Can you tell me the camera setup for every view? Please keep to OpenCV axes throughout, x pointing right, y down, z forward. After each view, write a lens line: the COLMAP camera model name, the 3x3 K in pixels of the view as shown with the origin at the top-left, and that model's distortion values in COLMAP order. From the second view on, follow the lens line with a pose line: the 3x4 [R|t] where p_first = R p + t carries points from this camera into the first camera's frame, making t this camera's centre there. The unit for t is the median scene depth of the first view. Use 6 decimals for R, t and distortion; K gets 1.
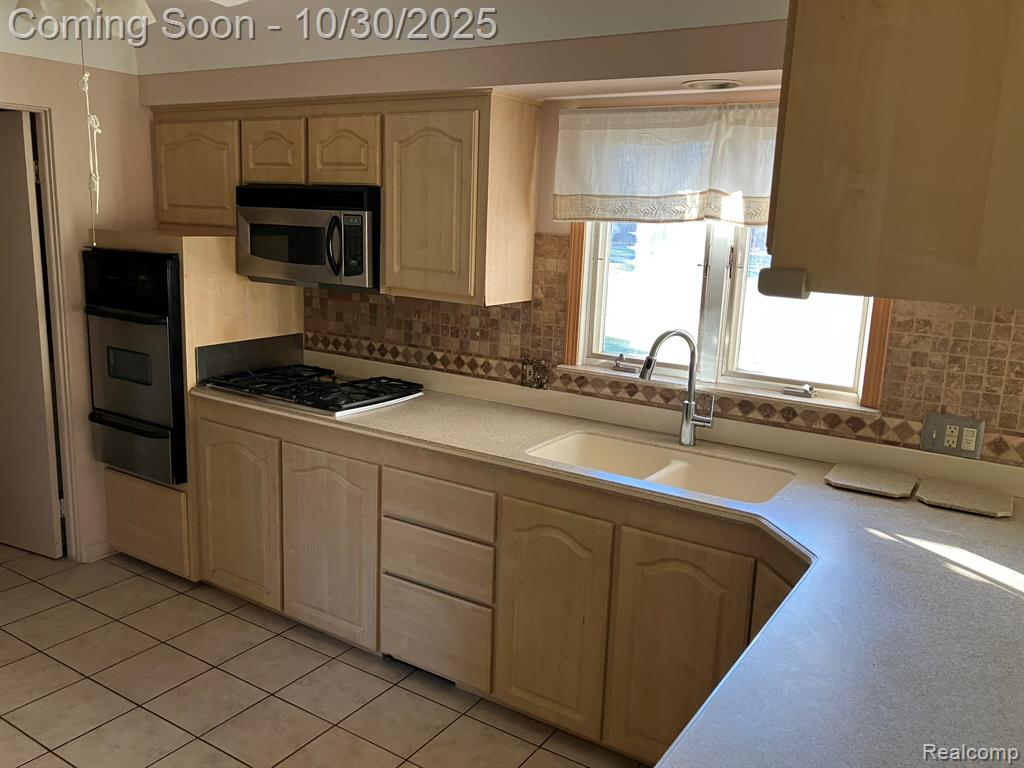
lens RADIAL K [[841.4, 0, 499.2], [0, 841.4, 380.2], [0, 0, 1]] dist [0.050156, -0.066692]
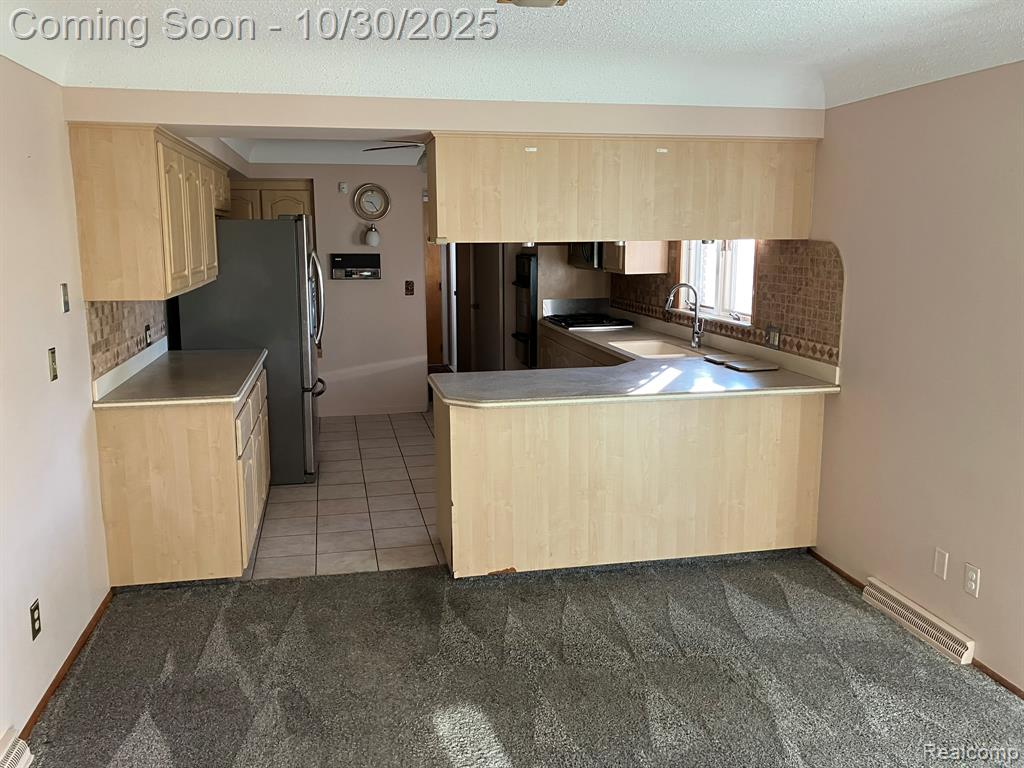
lens RADIAL K [[846.9, 0, 512.0], [0, 846.9, 384.0], [0, 0, 1]] dist [-0.301756, -0.067994]
pose [[0.716825, 0.085316, -0.692013, 1.308578], [-0.114076, 0.993463, 0.004315, 0.211826], [0.687858, 0.075849, 0.721872, -0.611796]]
